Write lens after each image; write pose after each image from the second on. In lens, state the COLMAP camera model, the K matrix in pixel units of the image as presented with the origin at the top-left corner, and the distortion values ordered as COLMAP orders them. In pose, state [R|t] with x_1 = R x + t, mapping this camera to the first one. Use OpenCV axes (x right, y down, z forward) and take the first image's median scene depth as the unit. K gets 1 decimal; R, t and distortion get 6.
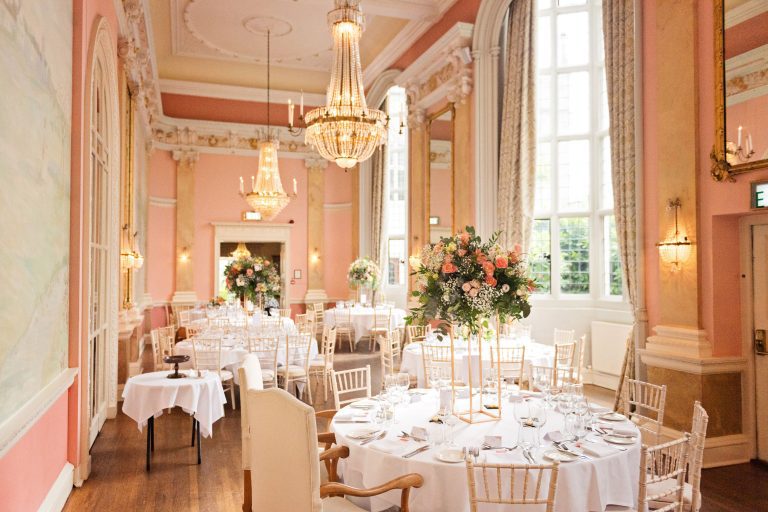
lens RADIAL K [[582.8, 0, 384.0], [0, 582.8, 256.0], [0, 0, 1]] dist [-0.000858, -0.003211]
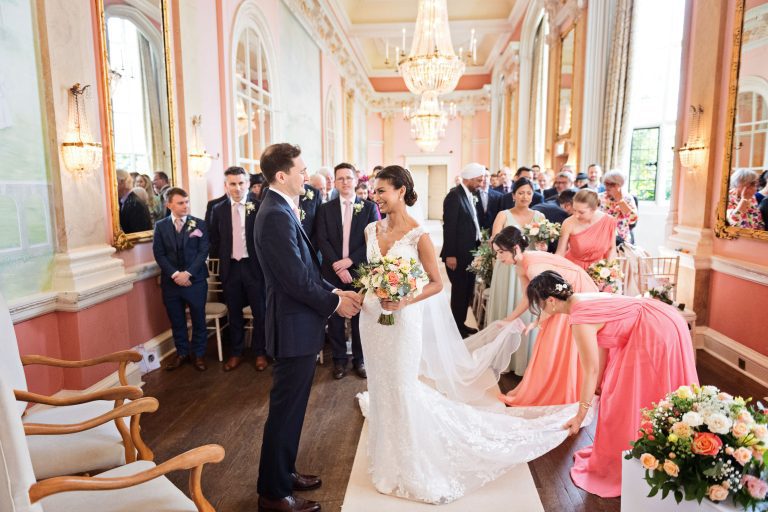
lens RADIAL K [[522.7, 0, 384.0], [0, 522.7, 256.0], [0, 0, 1]] dist [0.007263, -0.001331]
pose [[0.916523, 0.046761, -0.397240, 0.277280], [0.017146, 0.987637, 0.155818, -0.003676], [0.399615, -0.149622, 0.904390, -0.451470]]
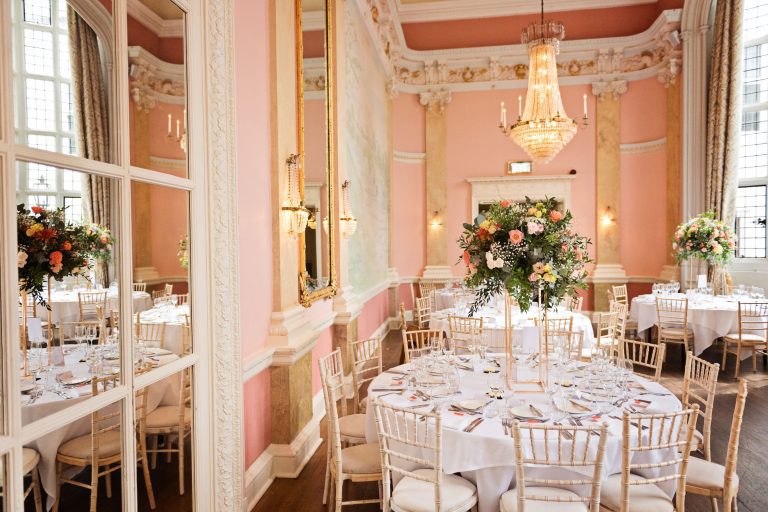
lens RADIAL K [[522.7, 0, 384.0], [0, 522.7, 256.0], [0, 0, 1]] dist [0.007263, -0.001331]
pose [[0.889118, 0.001160, -0.457676, -0.073531], [0.023235, 0.998593, 0.047667, 0.011001], [0.457088, -0.053016, 0.887840, 0.320465]]
